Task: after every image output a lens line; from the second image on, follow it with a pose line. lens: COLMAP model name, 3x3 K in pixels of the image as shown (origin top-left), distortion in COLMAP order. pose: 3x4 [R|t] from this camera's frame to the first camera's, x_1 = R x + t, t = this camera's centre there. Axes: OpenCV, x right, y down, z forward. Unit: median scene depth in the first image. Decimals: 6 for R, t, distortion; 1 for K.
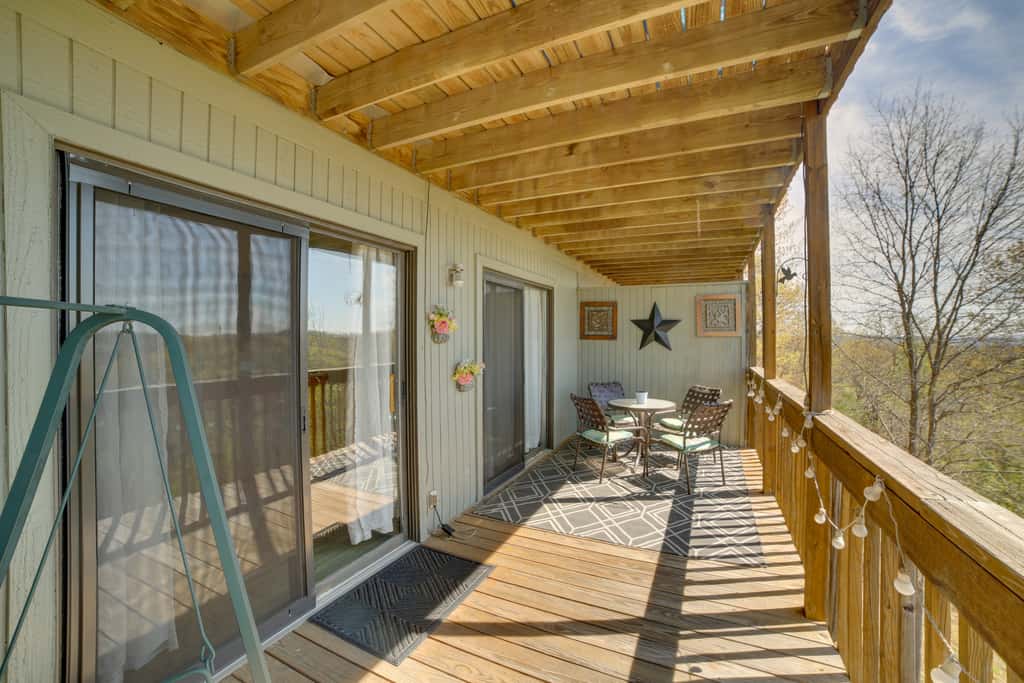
lens RADIAL K [[429.4, 0, 516.4], [0, 429.4, 336.8], [0, 0, 1]] dist [-0.118048, 0.041618]
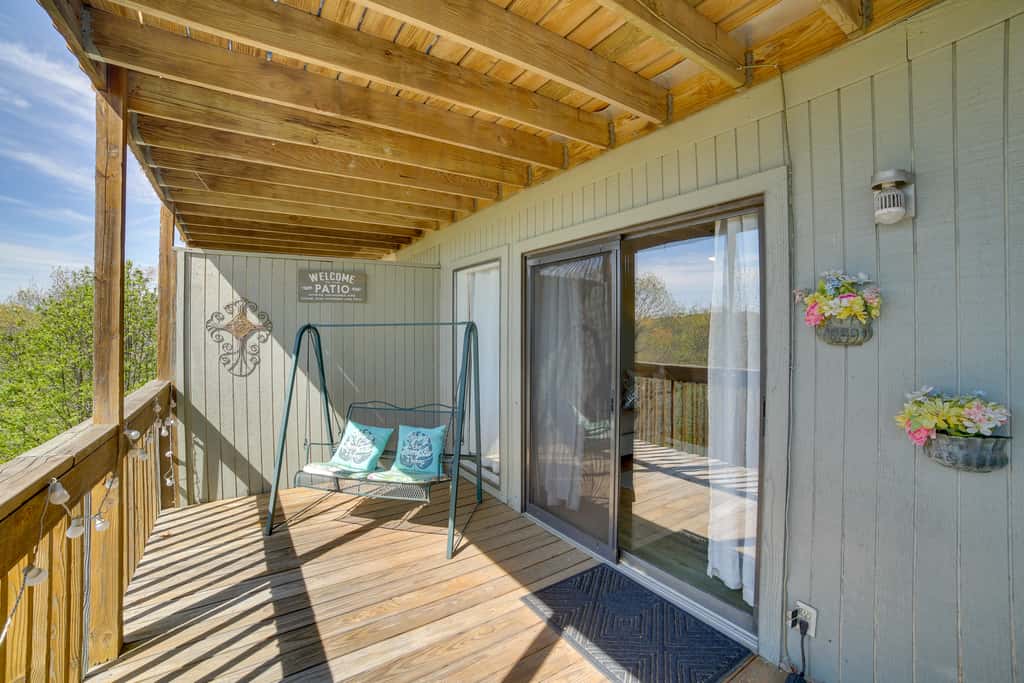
lens RADIAL K [[426.1, 0, 550.0], [0, 426.1, 320.1], [0, 0, 1]] dist [-0.048832, 0.000386]
pose [[-0.483348, -0.016830, -0.875267, 1.190880], [-0.002509, 0.999838, -0.017840, -0.018428], [0.875425, -0.006427, -0.483312, 2.572462]]
